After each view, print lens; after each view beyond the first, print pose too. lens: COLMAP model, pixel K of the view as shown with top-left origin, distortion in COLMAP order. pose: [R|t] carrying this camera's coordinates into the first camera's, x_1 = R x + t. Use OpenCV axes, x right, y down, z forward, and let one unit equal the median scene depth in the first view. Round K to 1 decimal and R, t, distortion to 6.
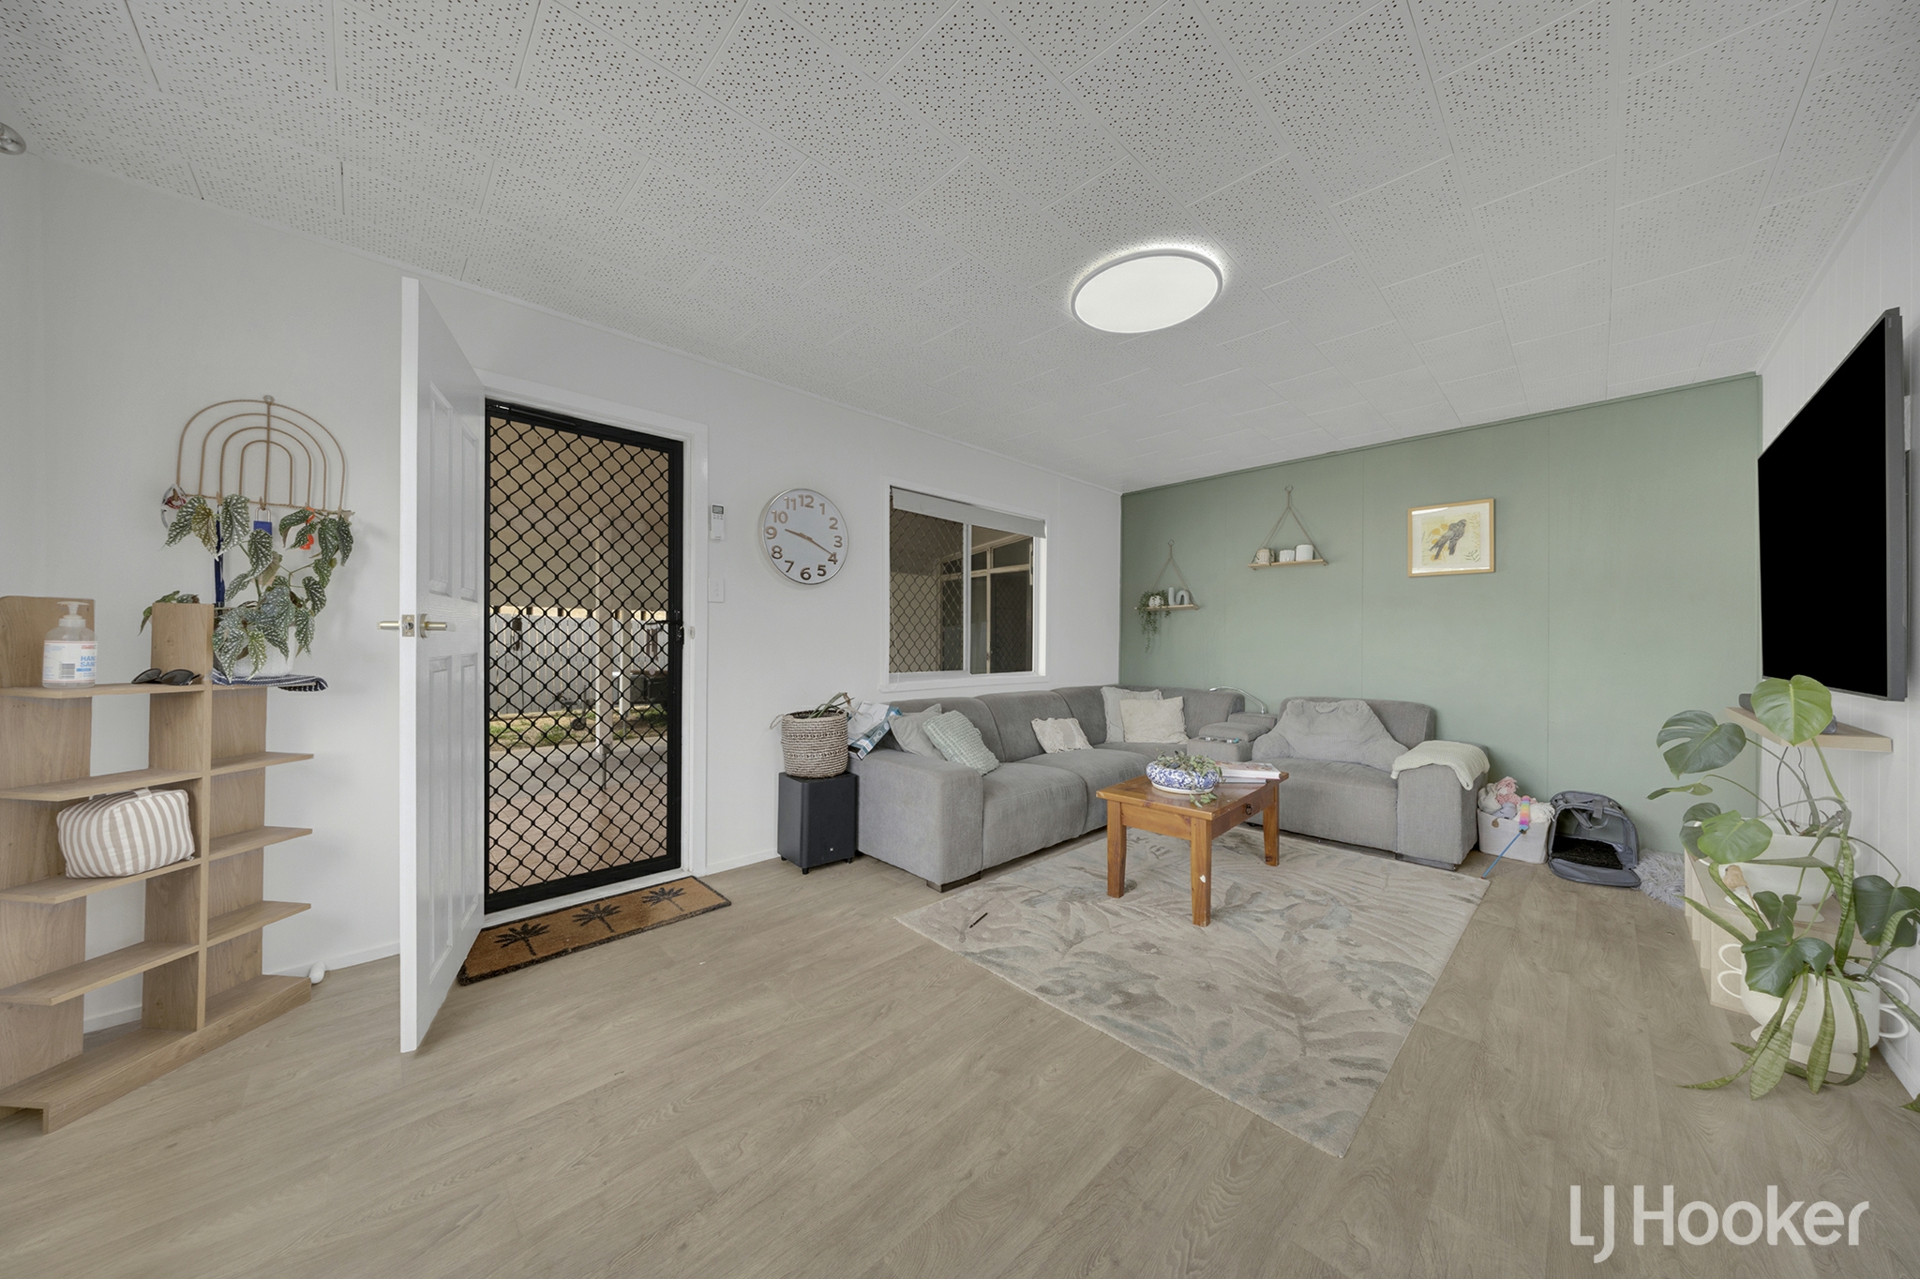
lens RADIAL K [[614.0, 0, 960.0], [0, 614.0, 639.5], [0, 0, 1]] dist [0.000236, 0.000035]
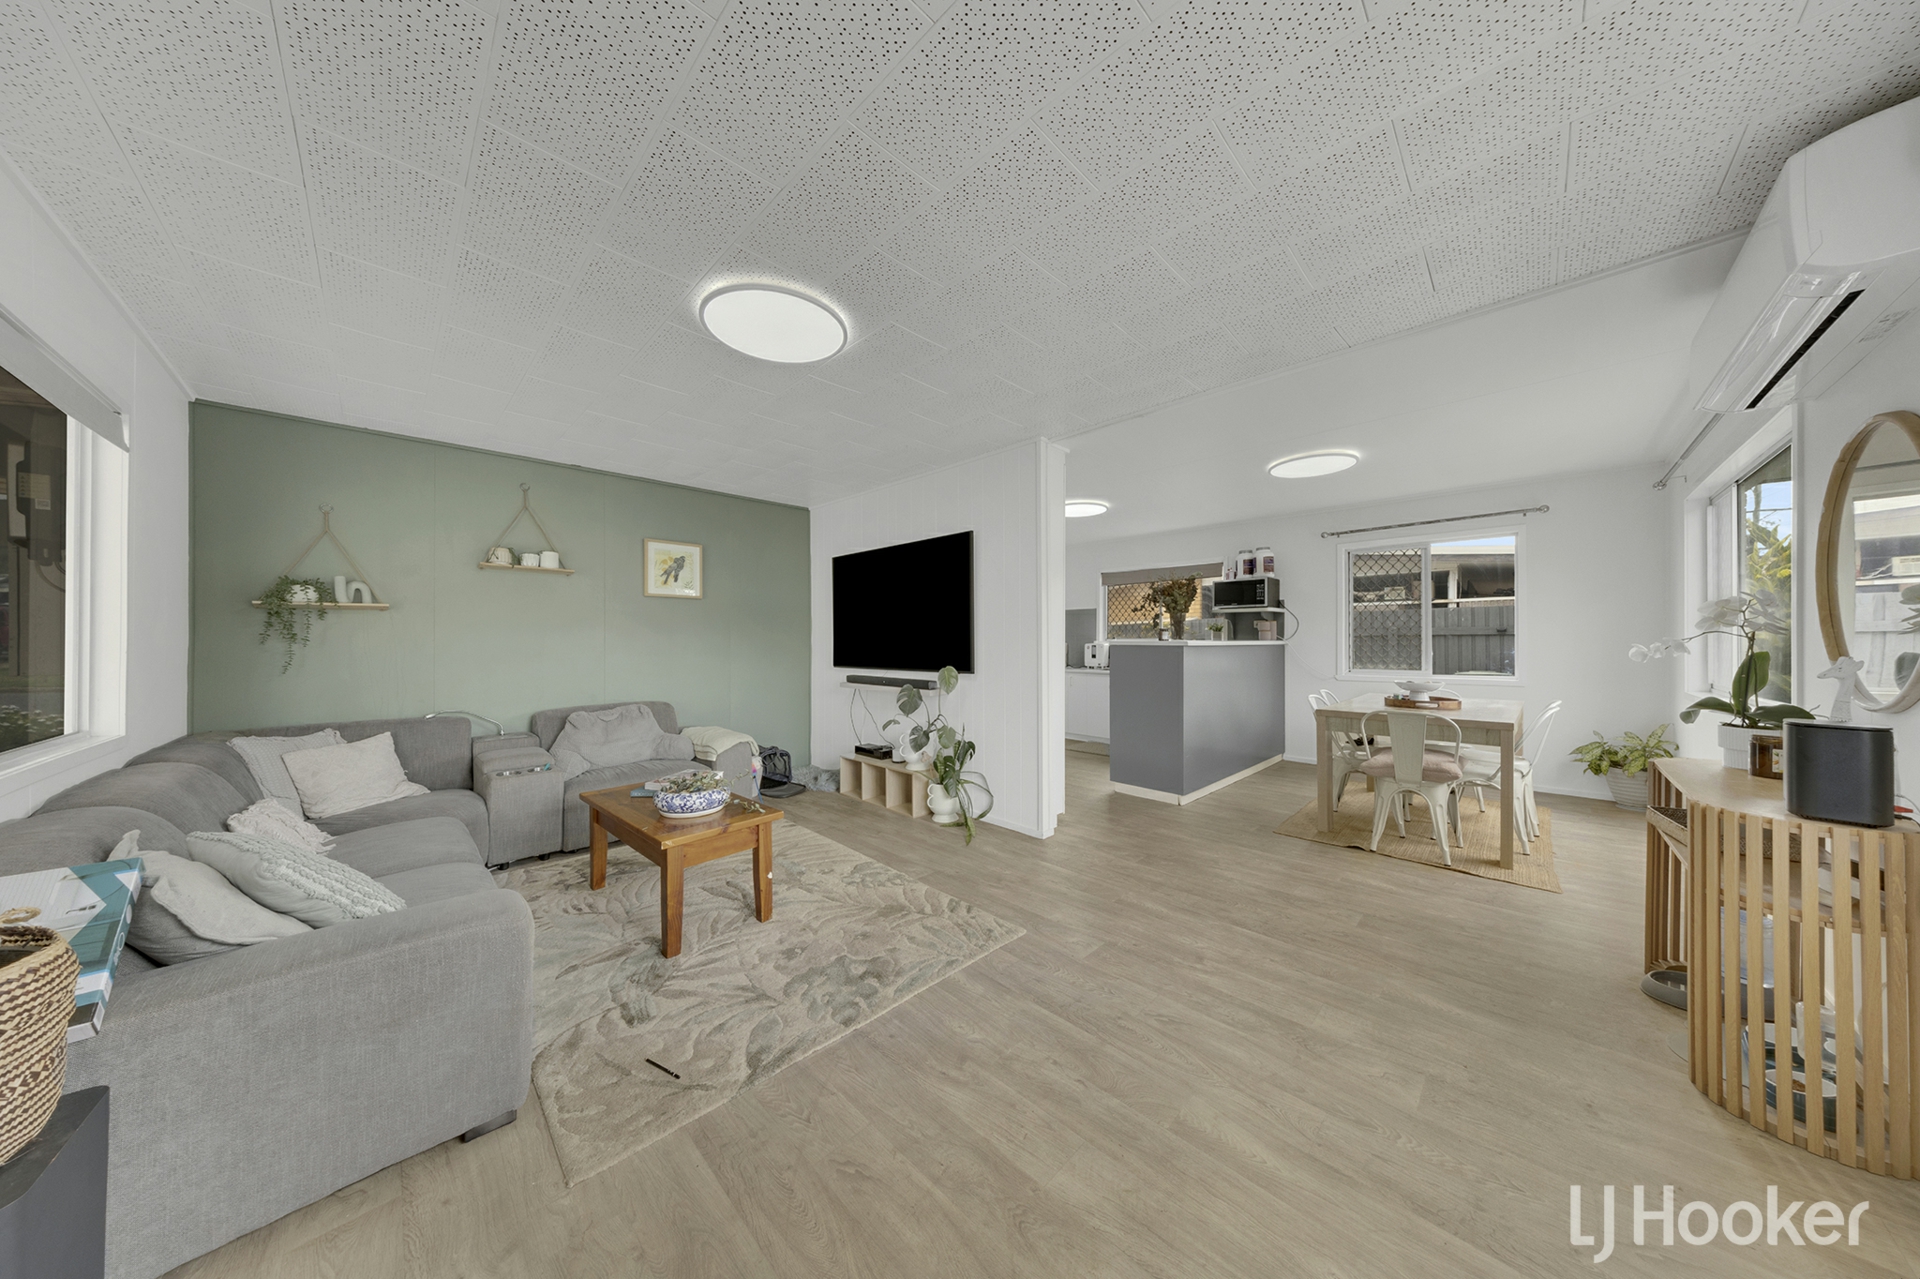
lens RADIAL K [[571.1, 0, 960.0], [0, 571.1, 639.5], [0, 0, 1]] dist [0.001252, 0.000012]
pose [[-0.010404, -0.004457, 0.999936, -0.613827], [-0.001956, 0.999988, 0.004437, -0.038472], [-0.999944, -0.001909, -0.010412, 0.651427]]
